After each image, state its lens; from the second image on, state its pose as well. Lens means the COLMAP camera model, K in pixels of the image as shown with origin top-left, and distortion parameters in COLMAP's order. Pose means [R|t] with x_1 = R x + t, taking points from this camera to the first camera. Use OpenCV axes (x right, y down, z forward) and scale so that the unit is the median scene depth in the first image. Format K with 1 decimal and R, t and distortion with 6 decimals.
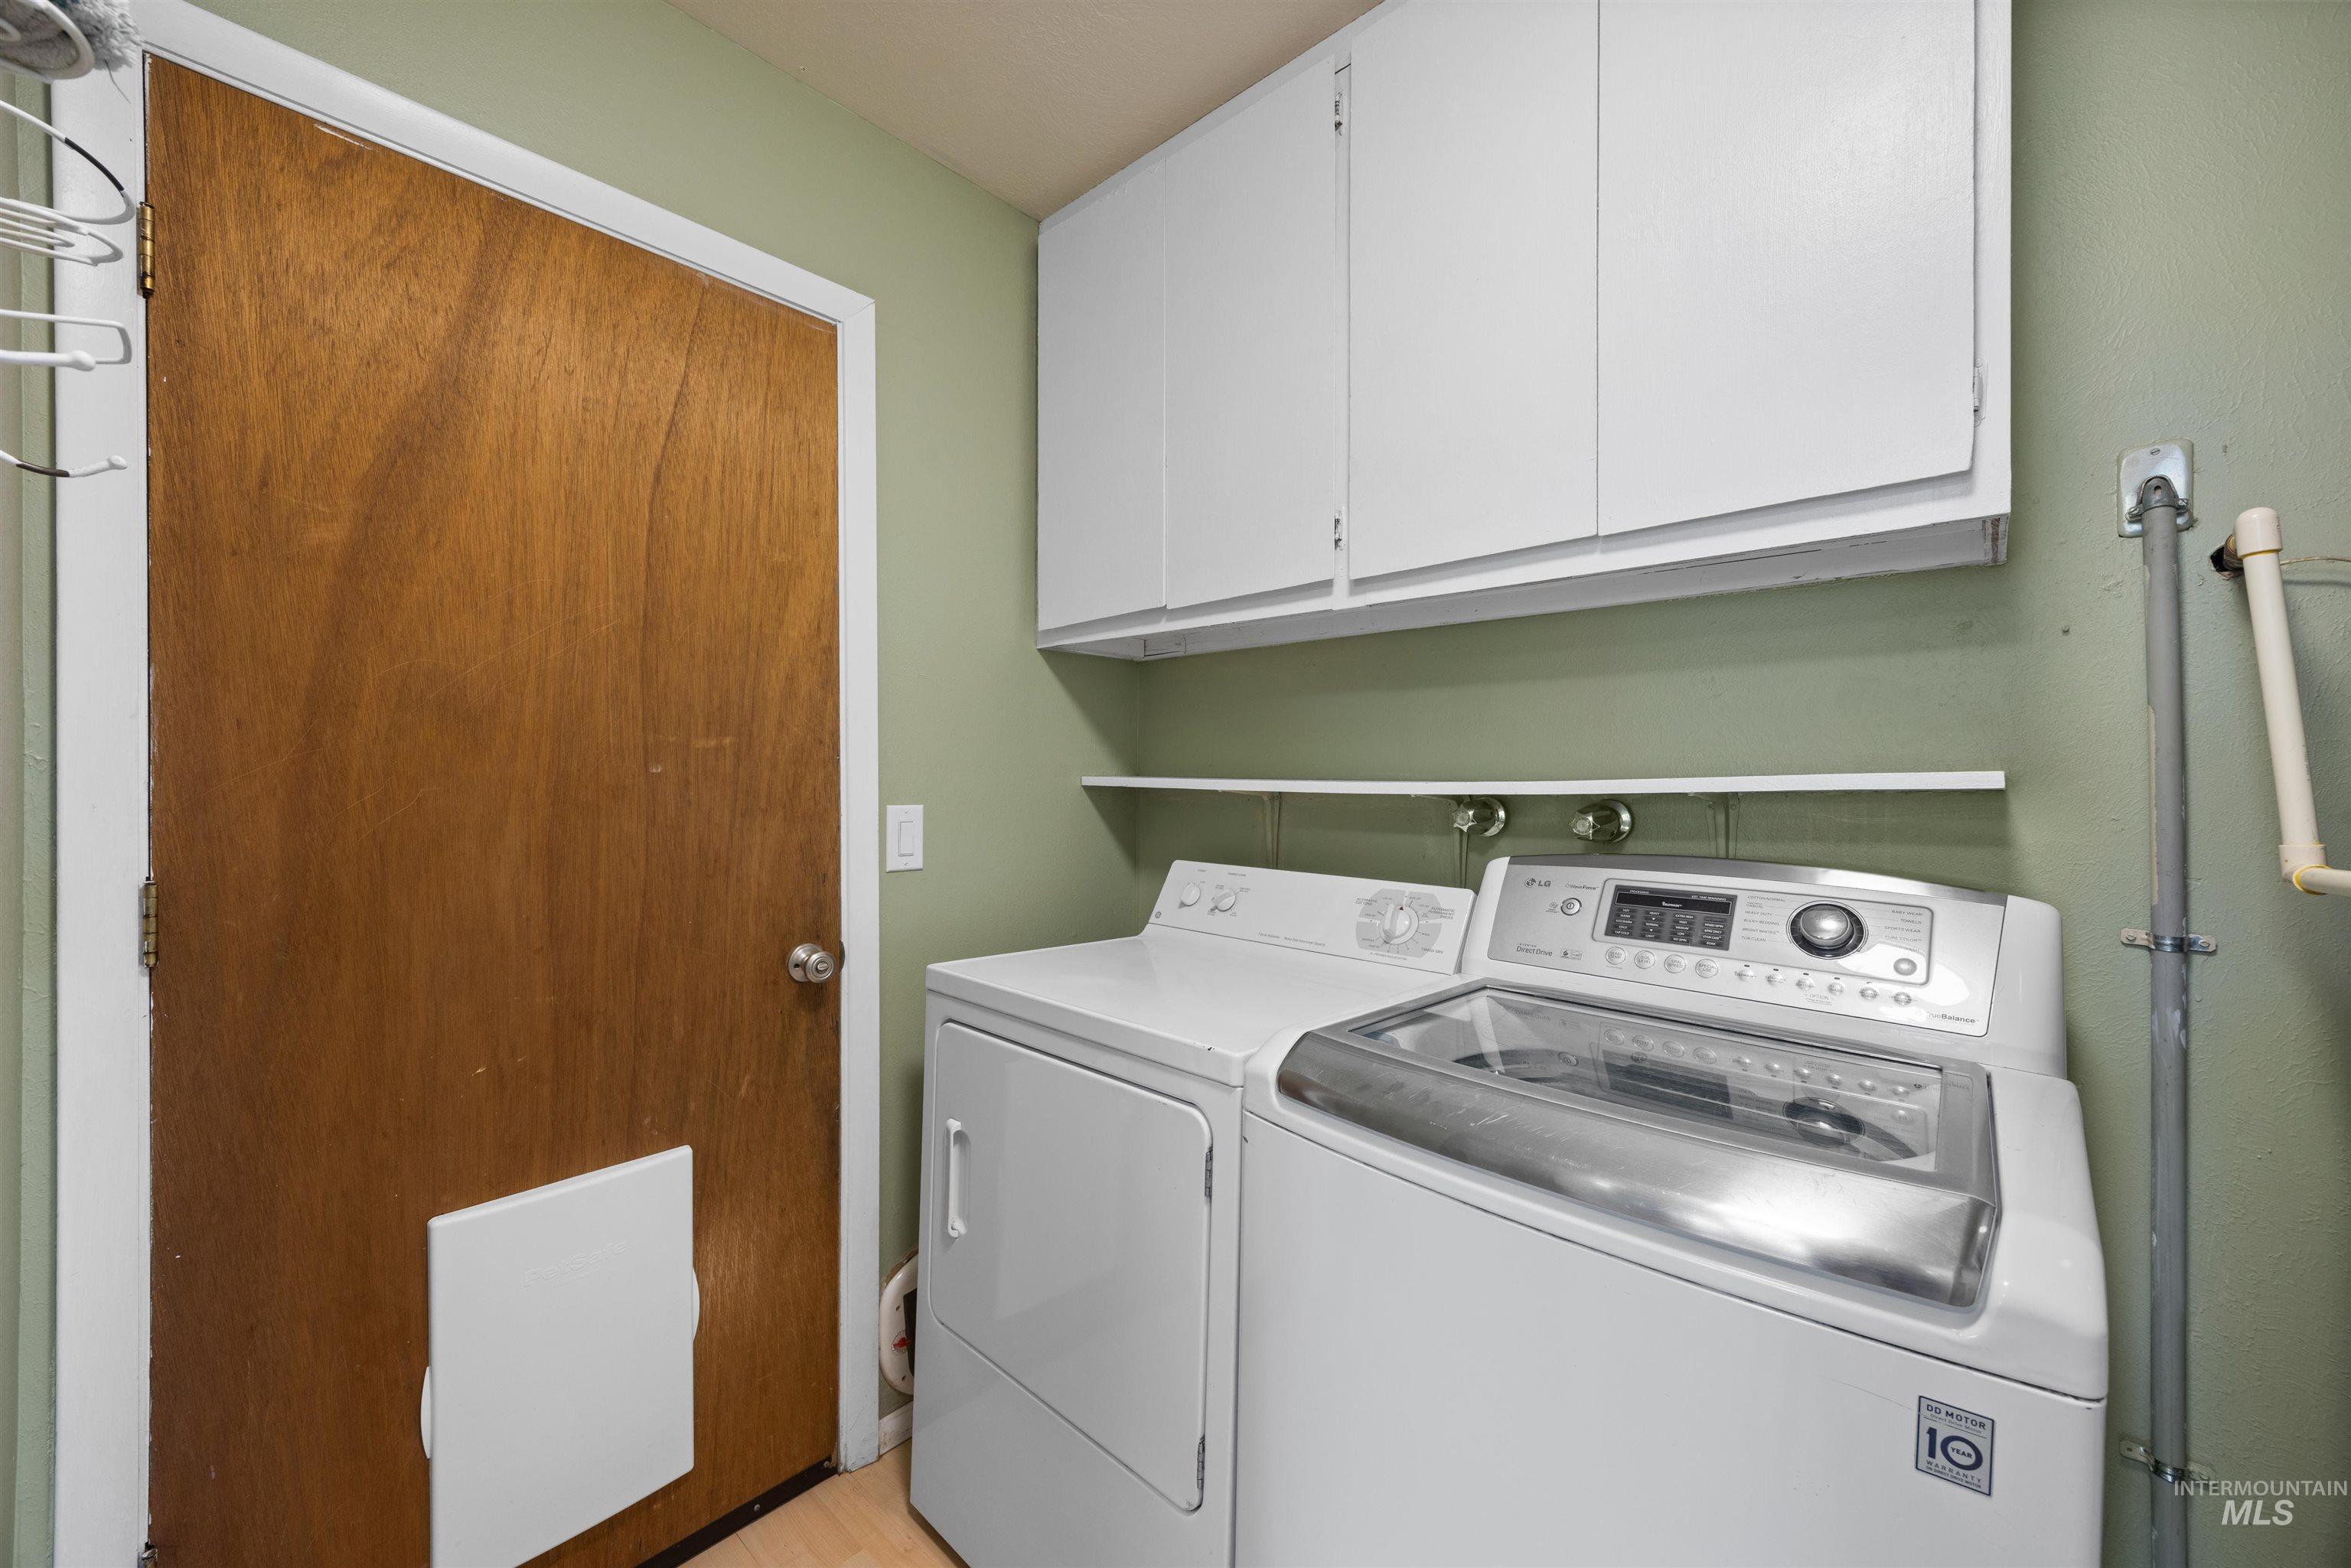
lens RADIAL K [[887.3, 0, 1177.4], [0, 887.3, 789.8], [0, 0, 1]] dist [-0.001160, -0.000090]
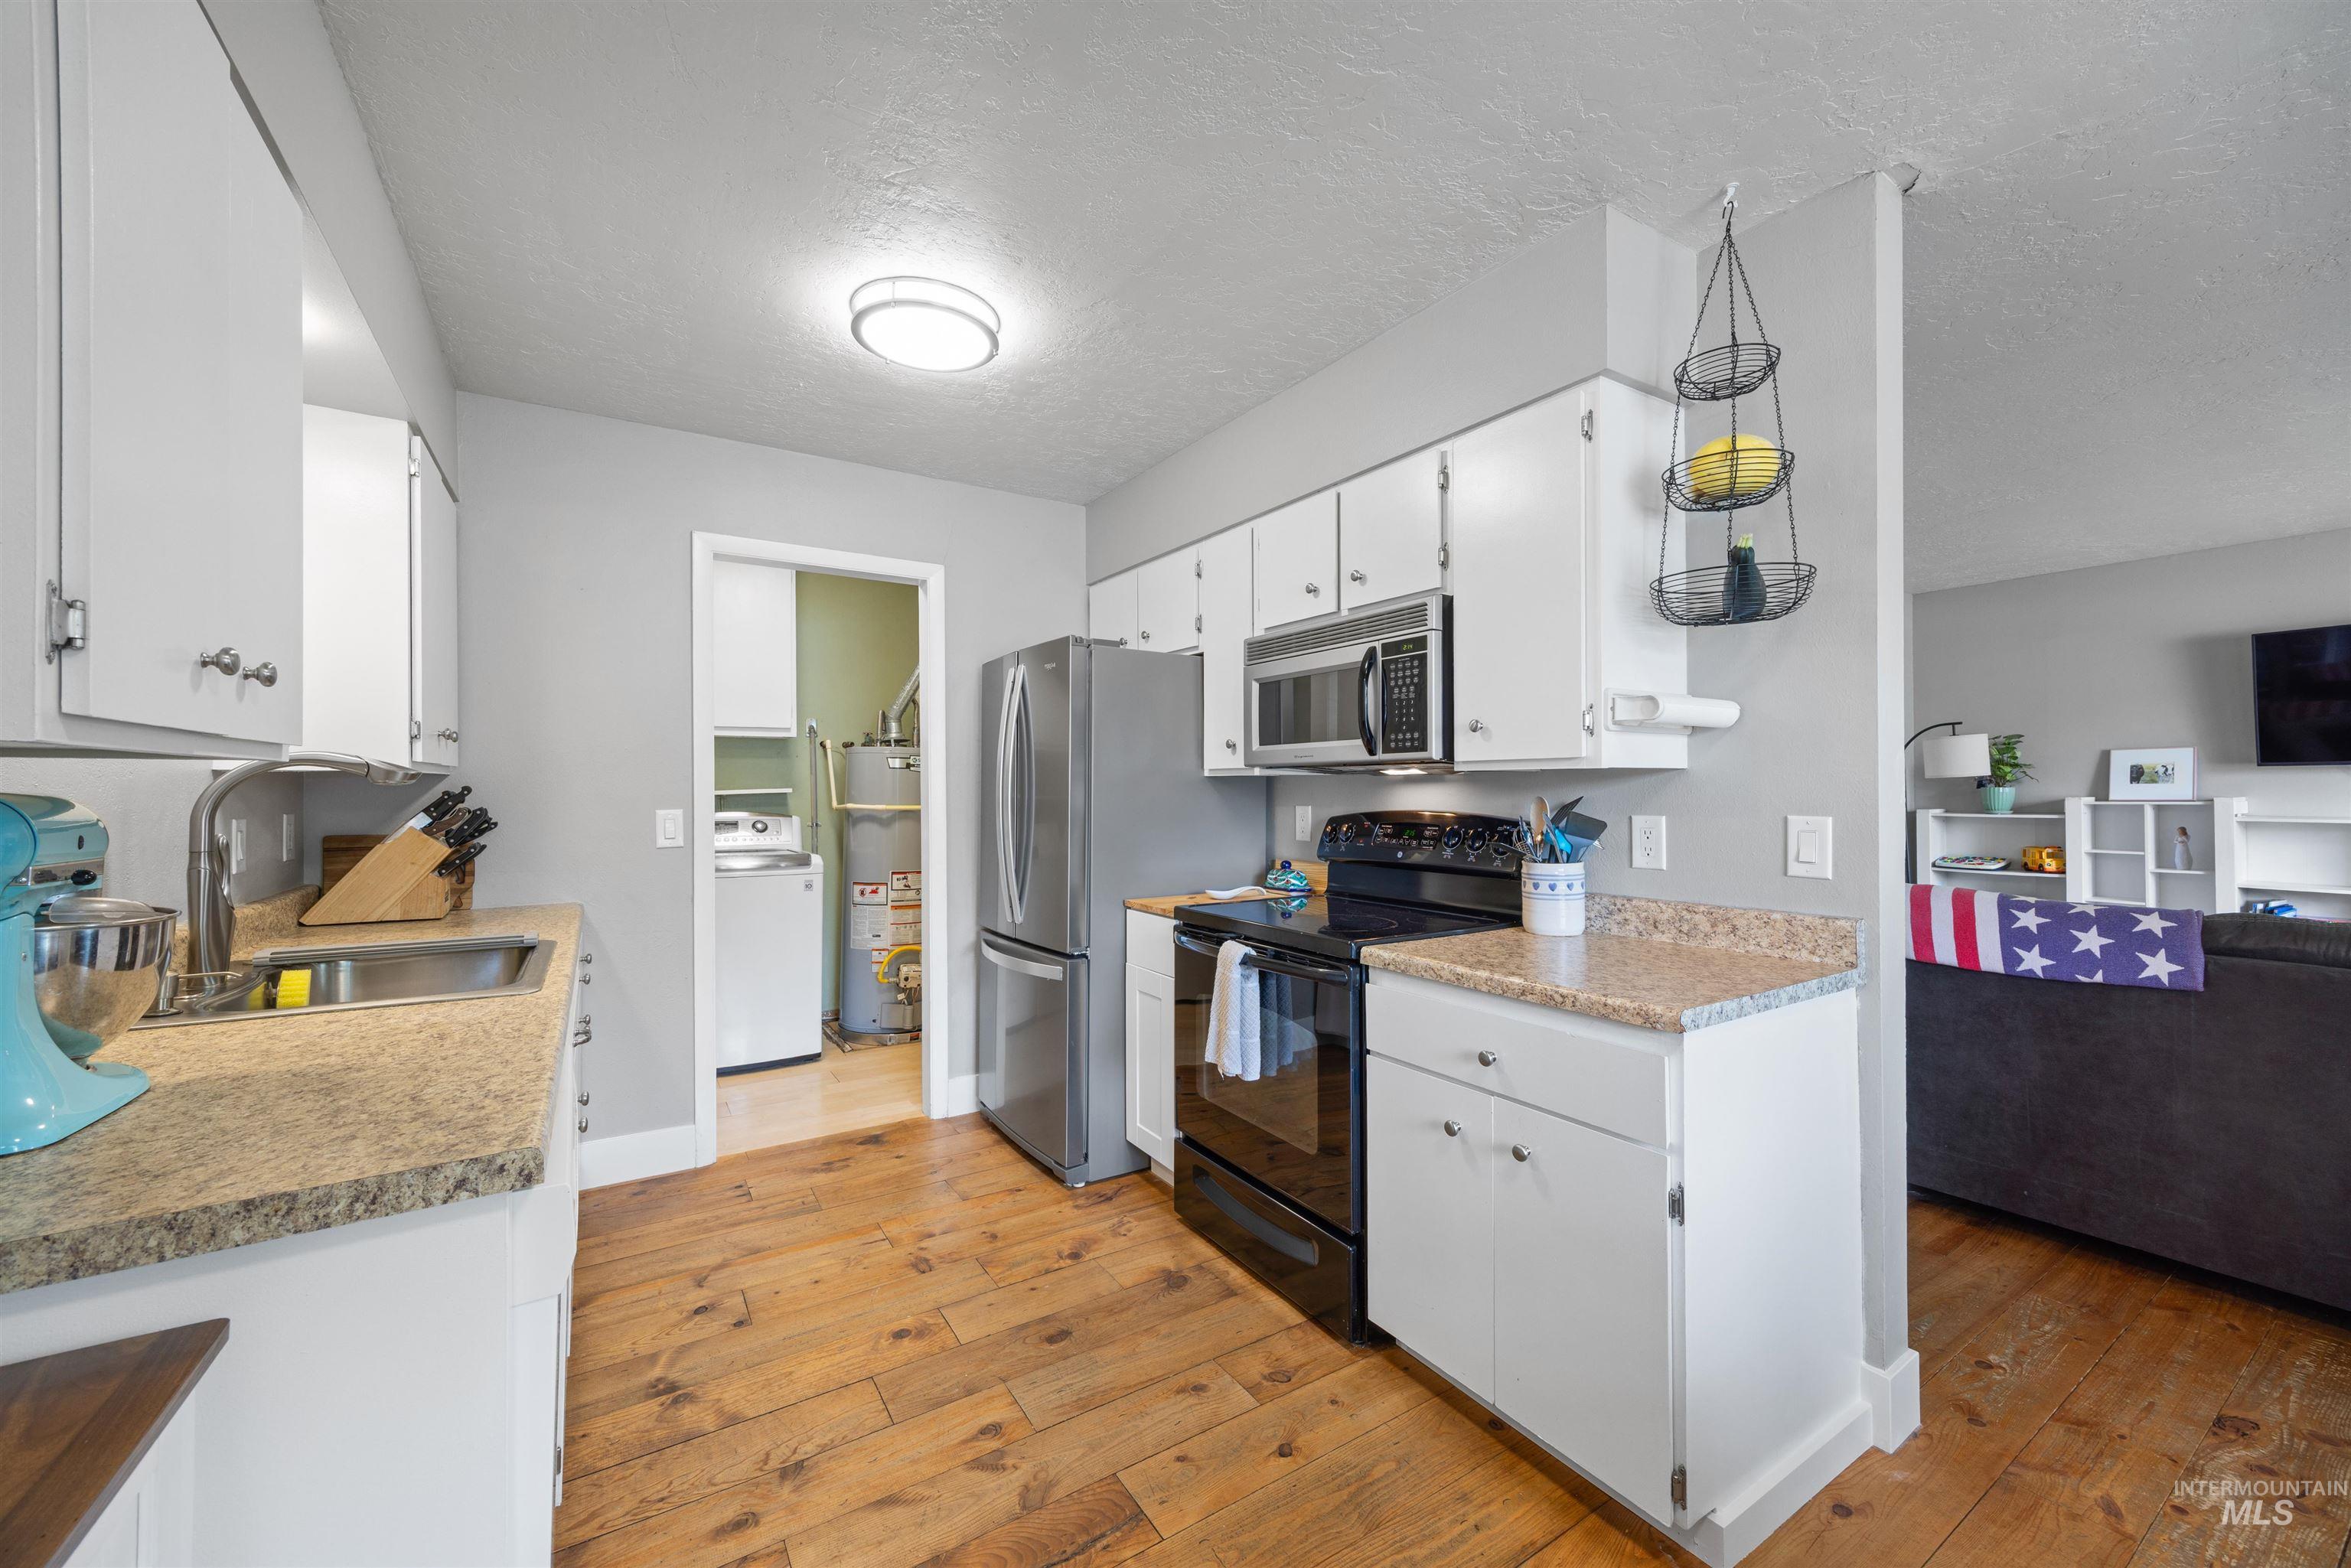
lens RADIAL K [[887.3, 0, 1177.4], [0, 887.3, 789.8], [0, 0, 1]] dist [-0.001160, -0.000090]
pose [[0.253671, -0.001198, 0.967290, -3.009156], [0.001480, 0.999999, 0.000851, -0.016415], [-0.967289, 0.001216, 0.253673, -2.100285]]
